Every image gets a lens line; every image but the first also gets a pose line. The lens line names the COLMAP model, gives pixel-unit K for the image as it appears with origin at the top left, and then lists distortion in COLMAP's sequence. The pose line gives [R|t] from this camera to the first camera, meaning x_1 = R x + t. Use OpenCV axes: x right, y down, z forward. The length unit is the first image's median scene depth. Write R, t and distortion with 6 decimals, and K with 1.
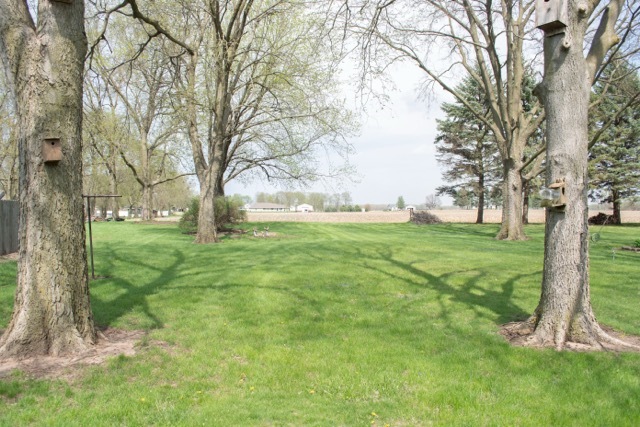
lens RADIAL K [[503.0, 0, 317.9], [0, 503.0, 218.3], [0, 0, 1]] dist [-0.081977, 0.010184]
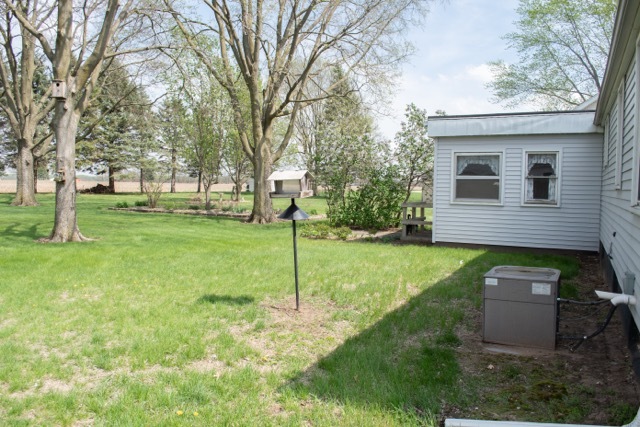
lens RADIAL K [[503.0, 0, 317.9], [0, 503.0, 218.3], [0, 0, 1]] dist [-0.081977, 0.010184]
pose [[0.600092, -0.043233, 0.798762, -0.142852], [-0.004884, 0.998322, 0.057704, 0.000420], [-0.799916, -0.038529, 0.598874, -0.300398]]
